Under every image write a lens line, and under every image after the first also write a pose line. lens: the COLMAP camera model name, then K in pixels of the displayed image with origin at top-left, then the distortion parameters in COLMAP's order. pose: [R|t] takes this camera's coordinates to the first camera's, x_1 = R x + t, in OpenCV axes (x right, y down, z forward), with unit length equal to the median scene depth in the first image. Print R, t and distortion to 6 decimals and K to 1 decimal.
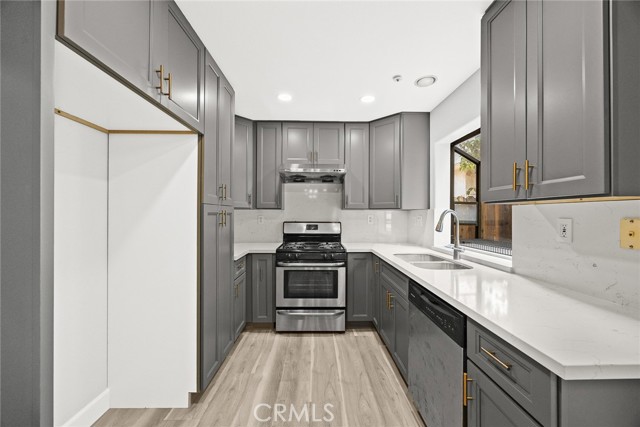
lens RADIAL K [[244.5, 0, 320.1], [0, 244.5, 213.9], [0, 0, 1]] dist [-0.008249, -0.000220]
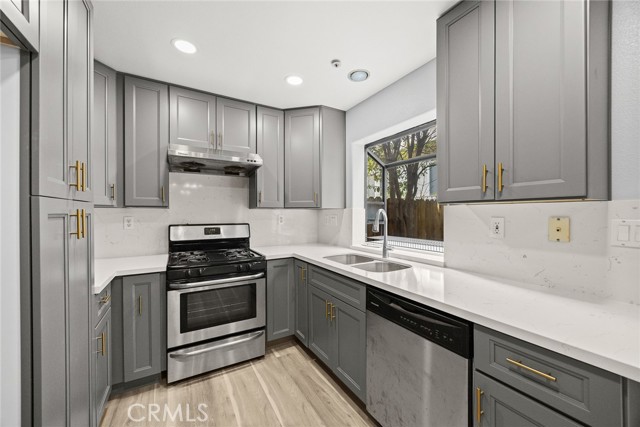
lens RADIAL K [[244.5, 0, 320.5], [0, 244.5, 214.3], [0, 0, 1]] dist [-0.008249, -0.000220]
pose [[0.869846, -0.006988, 0.493274, -0.146180], [0.004243, 0.999969, 0.006685, -0.003475], [-0.493305, -0.003722, 0.869848, 0.195683]]
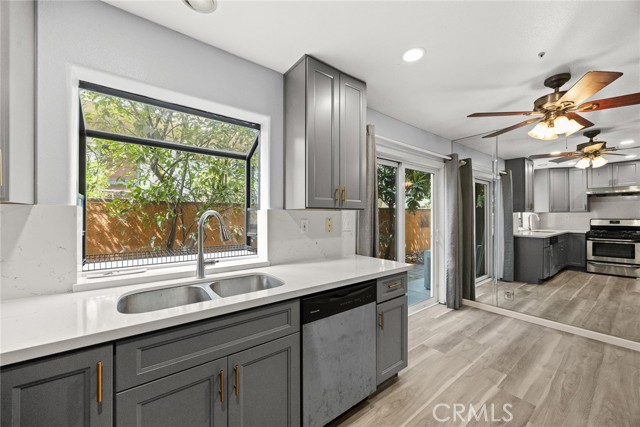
lens RADIAL K [[244.5, 0, 317.3], [0, 244.5, 215.3], [0, 0, 1]] dist [-0.008249, -0.000220]
pose [[-0.581916, -0.001026, 0.813248, -0.202275], [-0.004337, 0.999989, -0.001842, -0.002860], [-0.813237, -0.004599, -0.581914, 0.926506]]
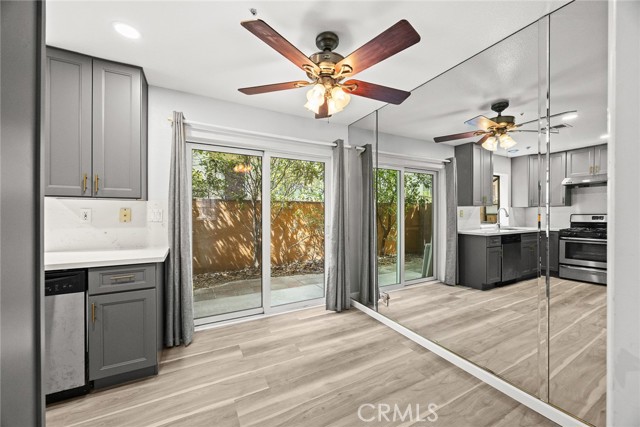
lens RADIAL K [[244.5, 0, 319.4], [0, 244.5, 212.7], [0, 0, 1]] dist [-0.008249, -0.000220]
pose [[-0.453215, -0.002734, 0.891397, -0.594186], [-0.007620, 0.999971, -0.000808, 0.017705], [-0.891369, -0.007158, -0.453223, 0.154253]]
